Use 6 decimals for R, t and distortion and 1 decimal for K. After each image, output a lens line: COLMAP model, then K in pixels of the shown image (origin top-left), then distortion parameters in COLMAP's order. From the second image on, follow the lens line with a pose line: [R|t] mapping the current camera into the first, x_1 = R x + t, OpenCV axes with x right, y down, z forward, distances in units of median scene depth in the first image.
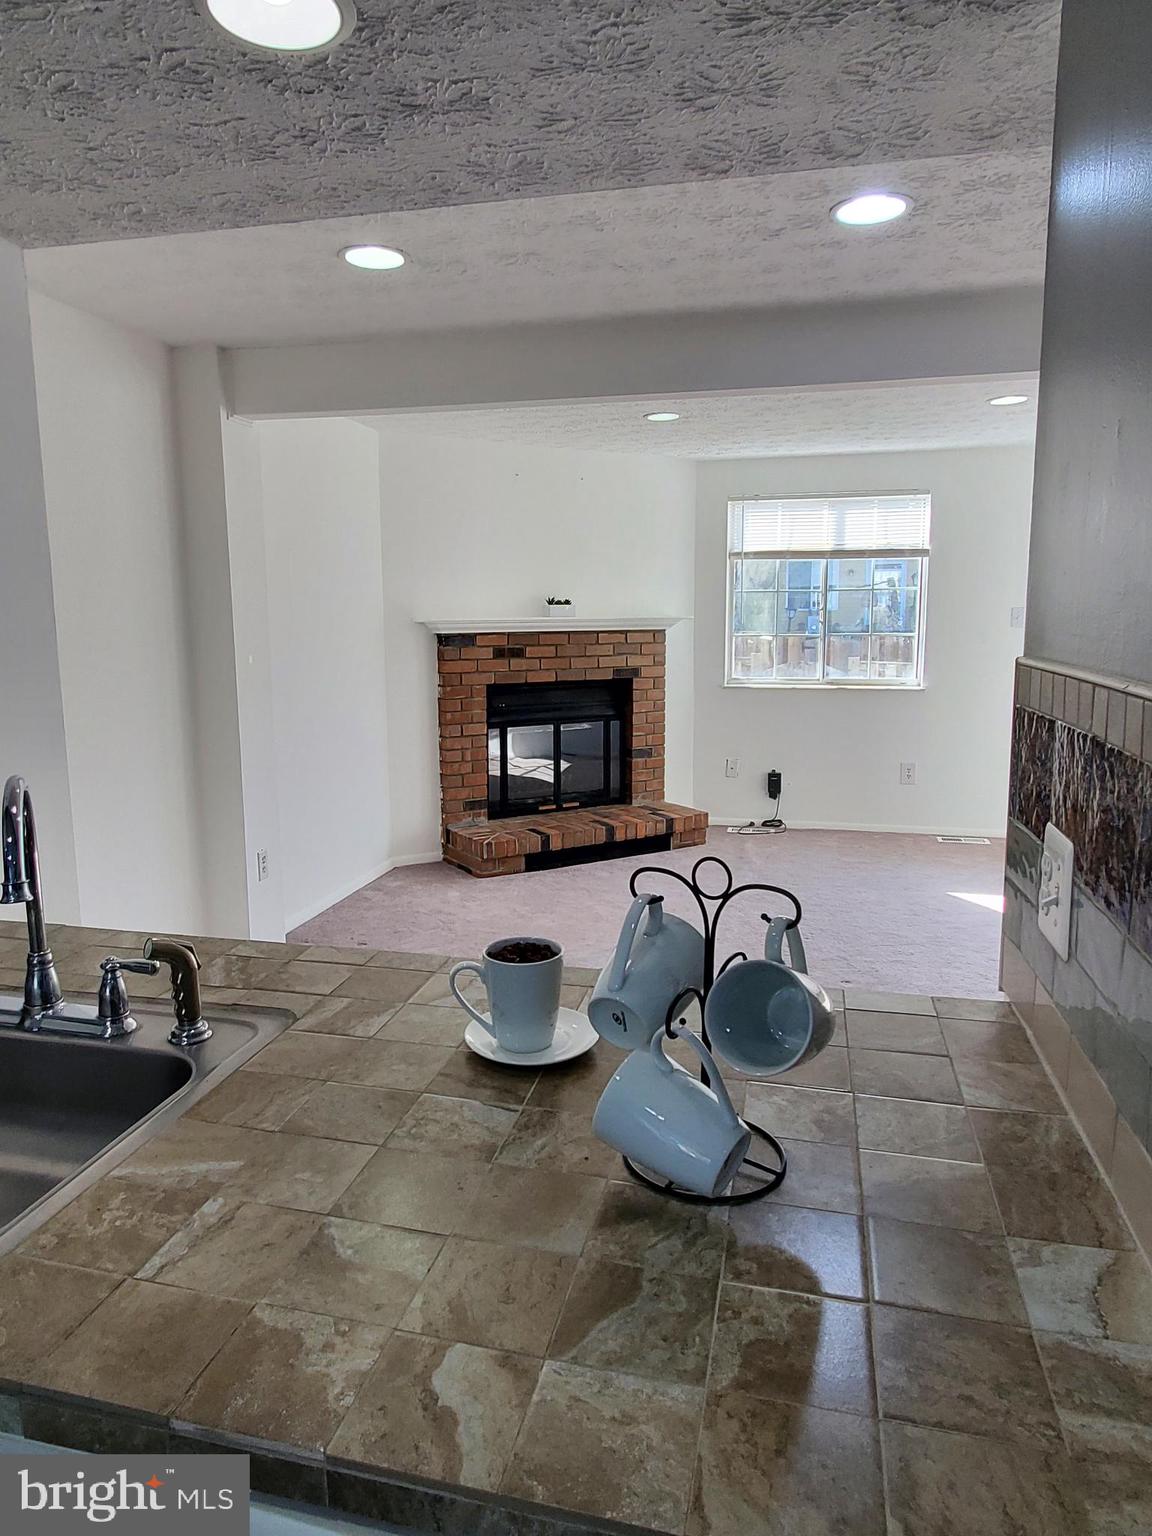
lens RADIAL K [[1006.6, 0, 560.8], [0, 1006.6, 759.6], [0, 0, 1]] dist [0.006745, 0.003674]
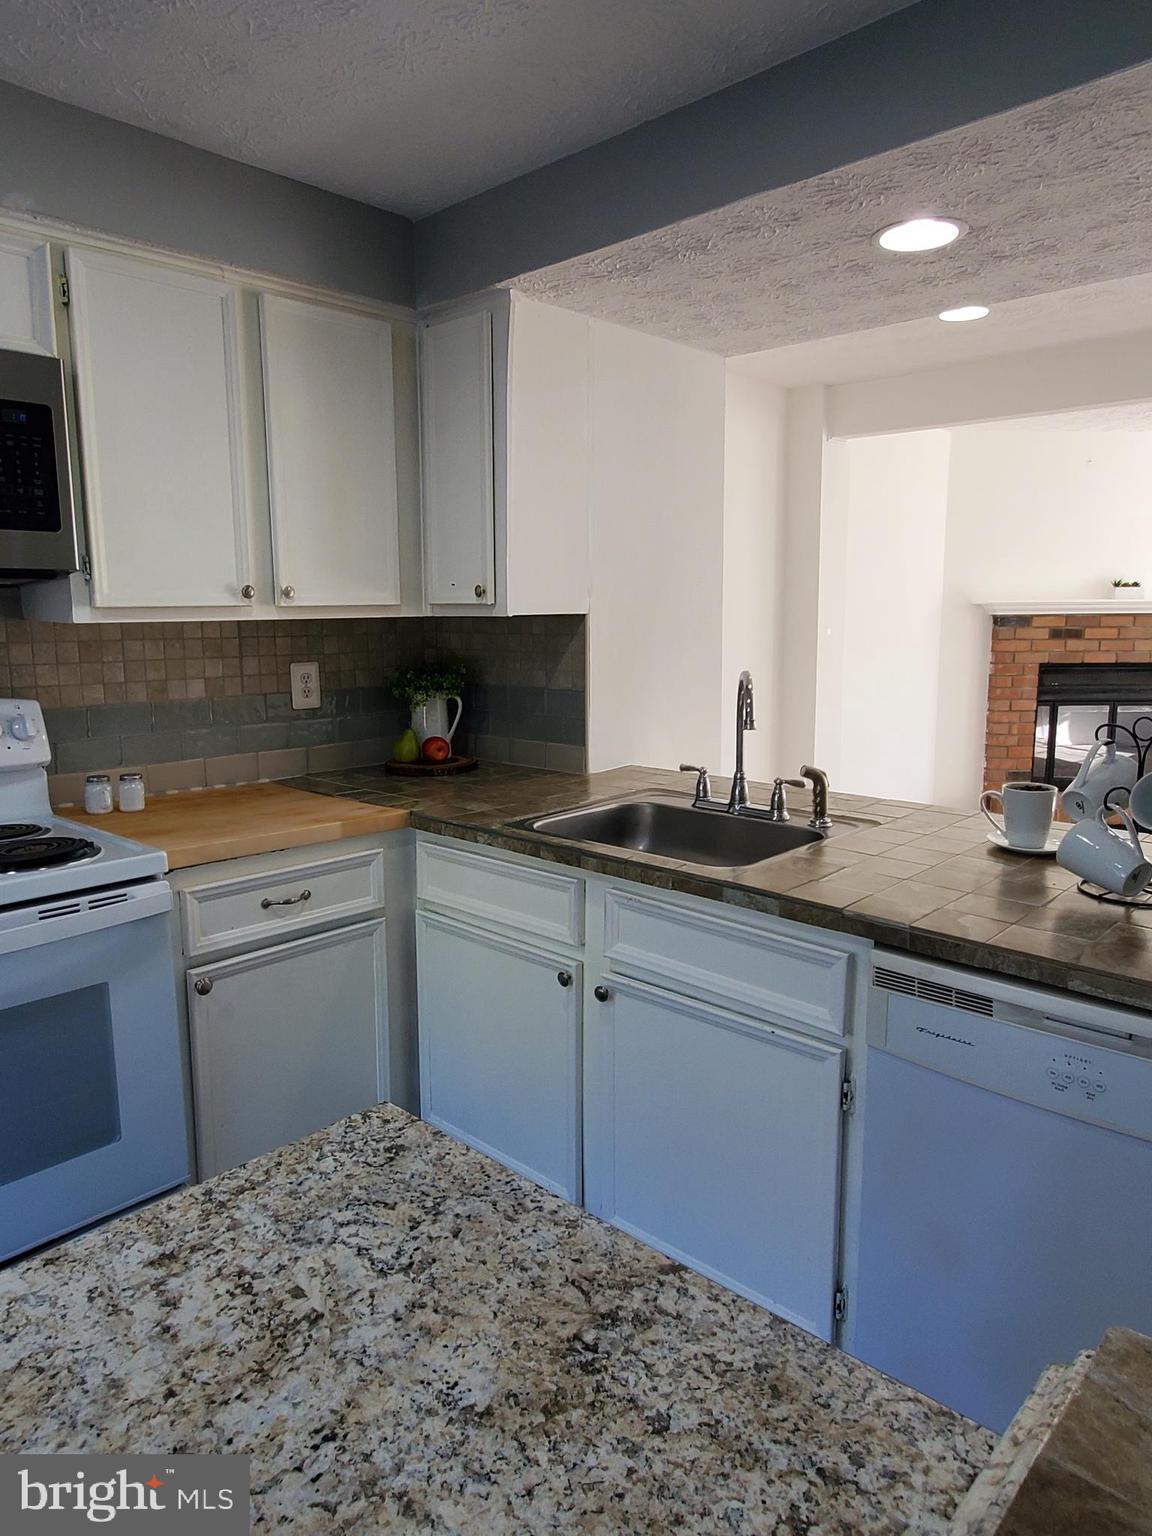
lens RADIAL K [[1006.6, 0, 560.8], [0, 1006.6, 759.6], [0, 0, 1]] dist [0.006745, 0.003674]
pose [[0.865252, 0.074685, -0.495742, 0.034307], [-0.069891, 0.997155, 0.028238, 0.045617], [0.496441, 0.010215, 0.868010, -0.245416]]
